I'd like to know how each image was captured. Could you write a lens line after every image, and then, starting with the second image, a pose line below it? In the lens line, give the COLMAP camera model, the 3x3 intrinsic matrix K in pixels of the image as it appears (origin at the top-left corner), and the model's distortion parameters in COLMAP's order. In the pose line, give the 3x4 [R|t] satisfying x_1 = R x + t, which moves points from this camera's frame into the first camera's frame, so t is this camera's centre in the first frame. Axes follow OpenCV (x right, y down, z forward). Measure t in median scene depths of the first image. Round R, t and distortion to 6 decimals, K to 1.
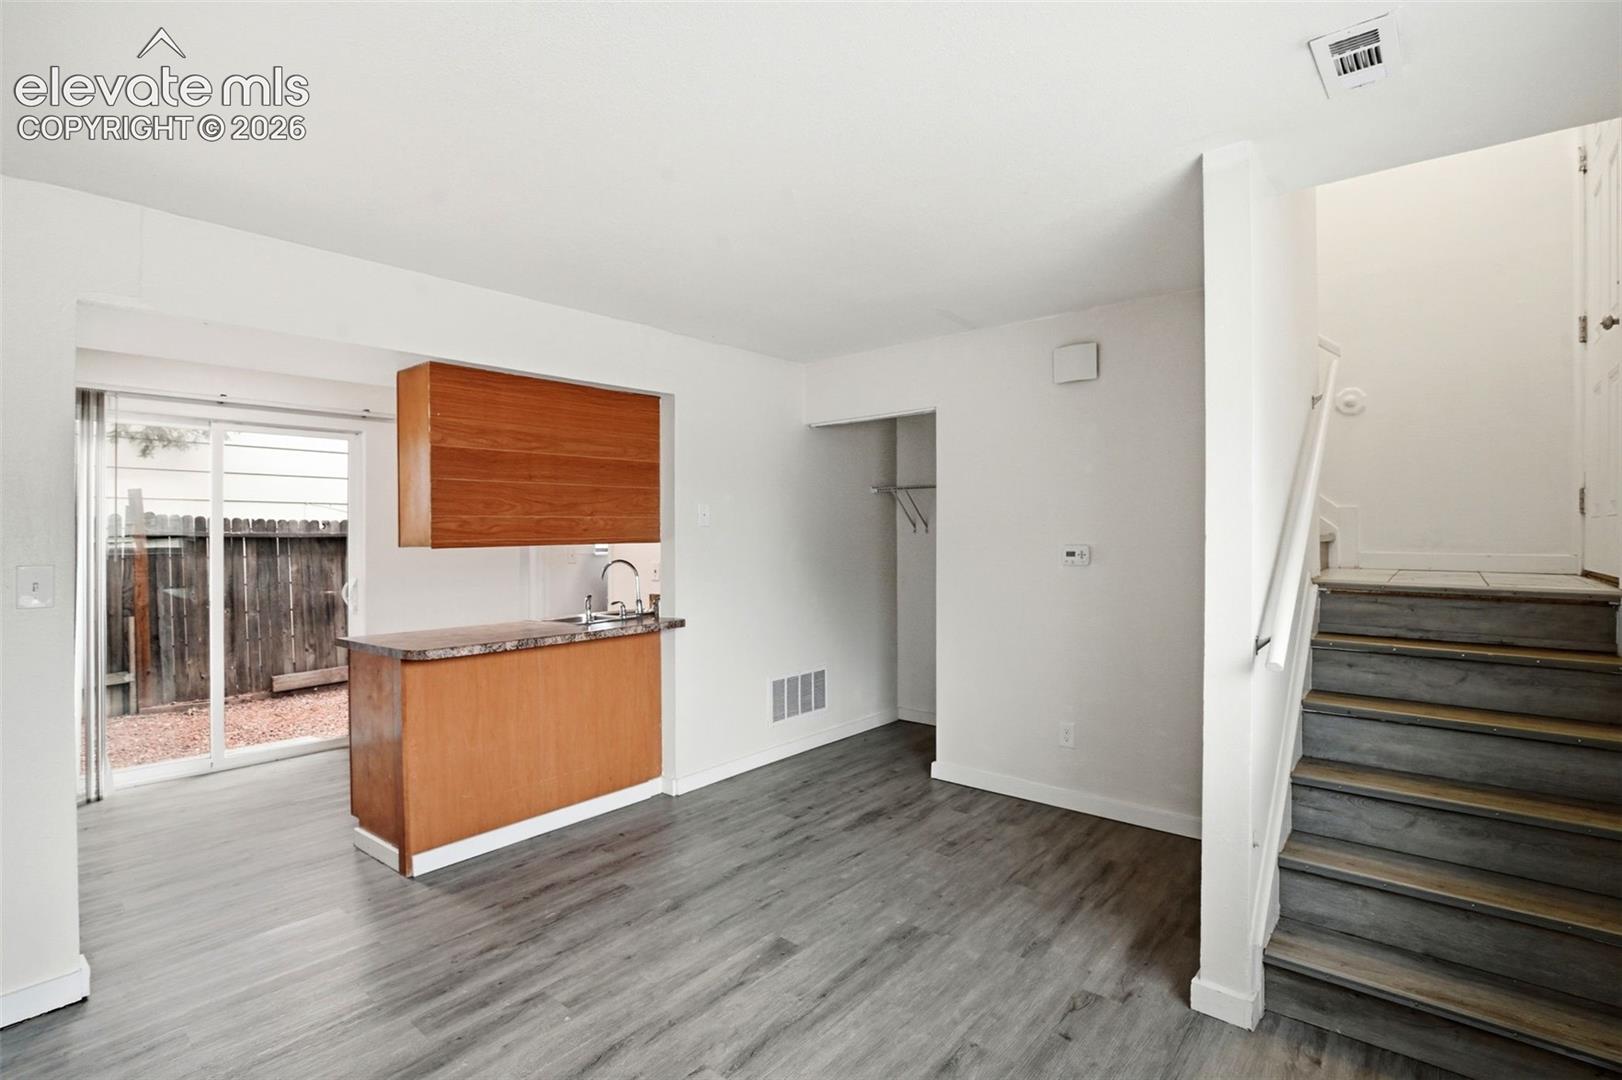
lens RADIAL K [[762.1, 0, 814.1], [0, 762.1, 529.5], [0, 0, 1]] dist [-0.031385, 0.004132]
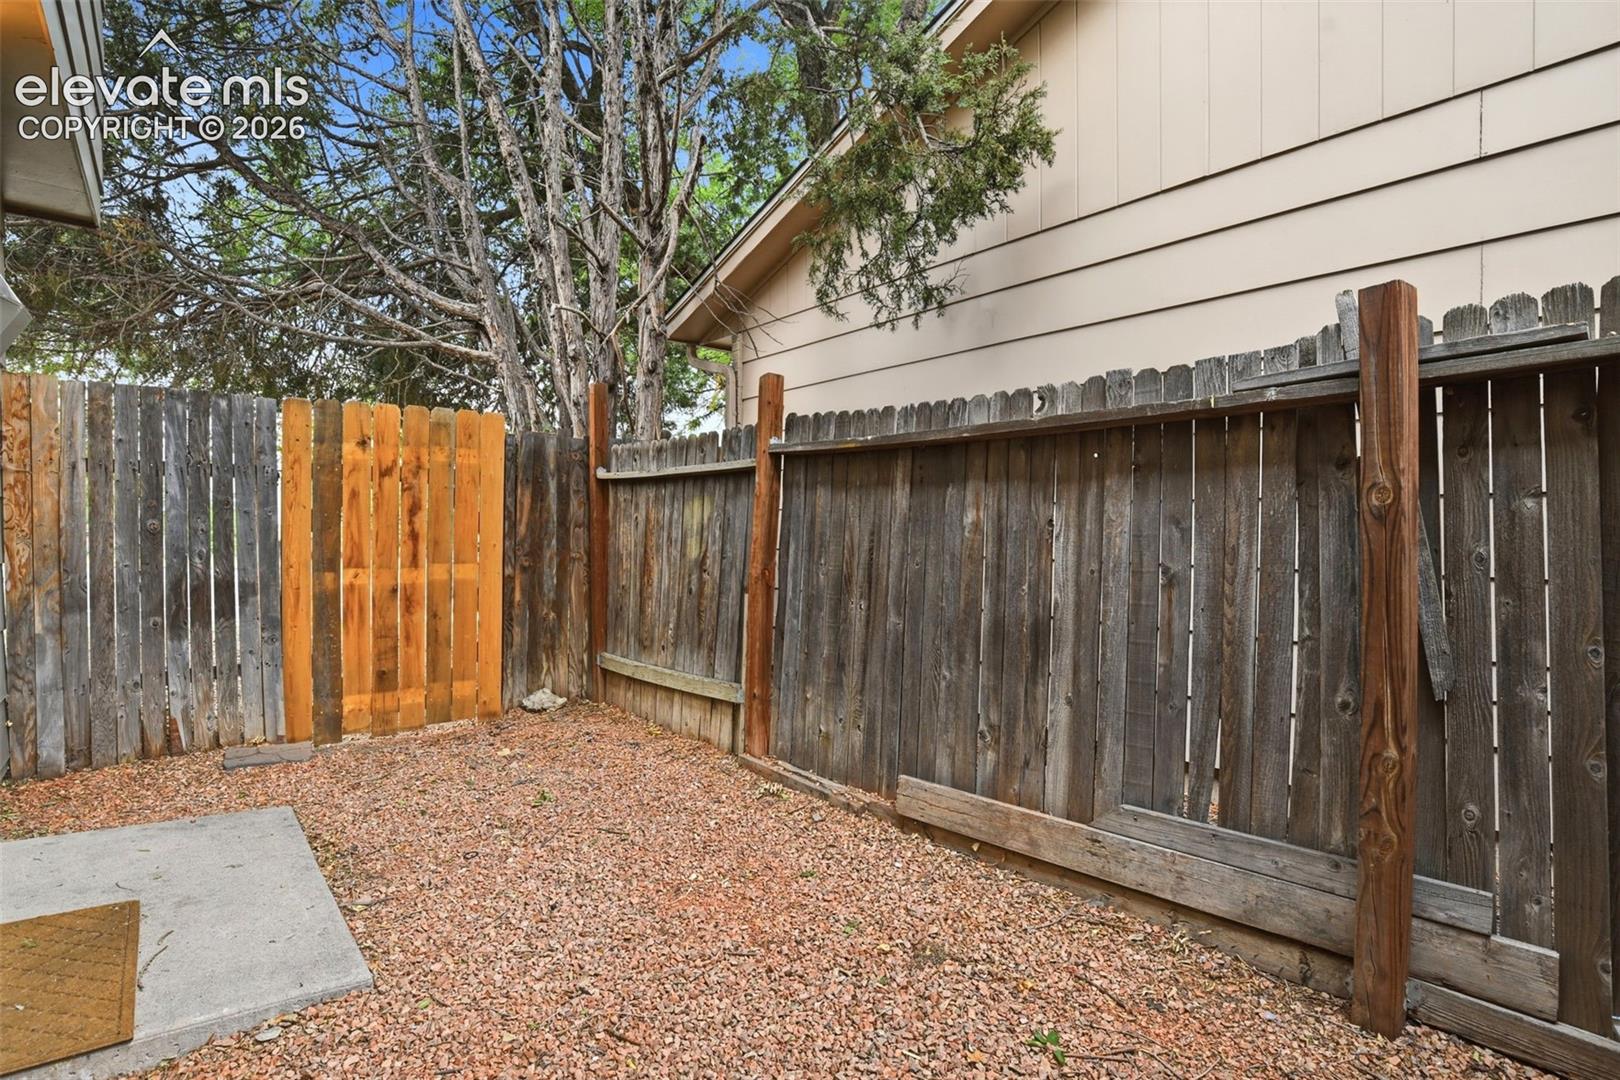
lens RADIAL K [[761.2, 0, 835.6], [0, 761.2, 547.1], [0, 0, 1]] dist [-0.031385, 0.004132]
pose [[-0.163259, 0.018250, -0.986414, -0.321087], [-0.001648, 0.999822, 0.018770, 0.065343], [0.986582, 0.004690, -0.163200, 1.097427]]
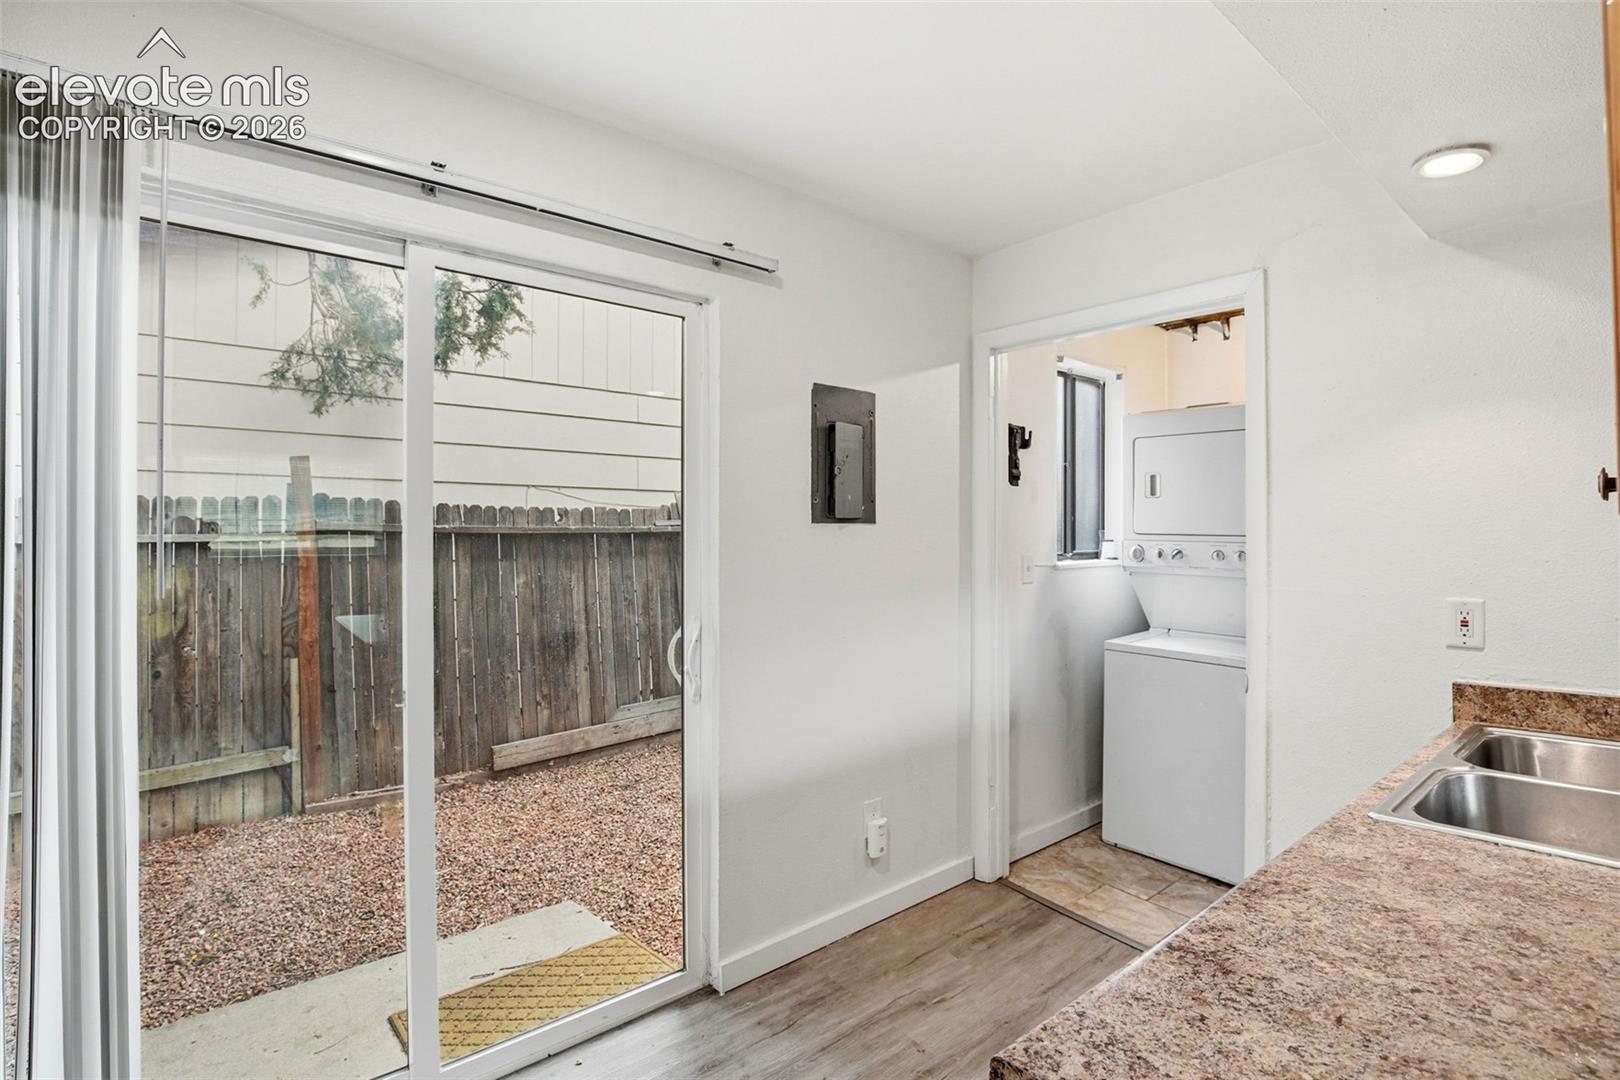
lens RADIAL K [[761.2, 0, 817.1], [0, 761.2, 530.7], [0, 0, 1]] dist [-0.031385, 0.004132]
pose [[0.983367, 0.002207, -0.181614, -0.346660], [-0.001376, 0.999988, 0.004704, 0.005111], [0.181622, -0.004376, 0.983359, 0.431436]]
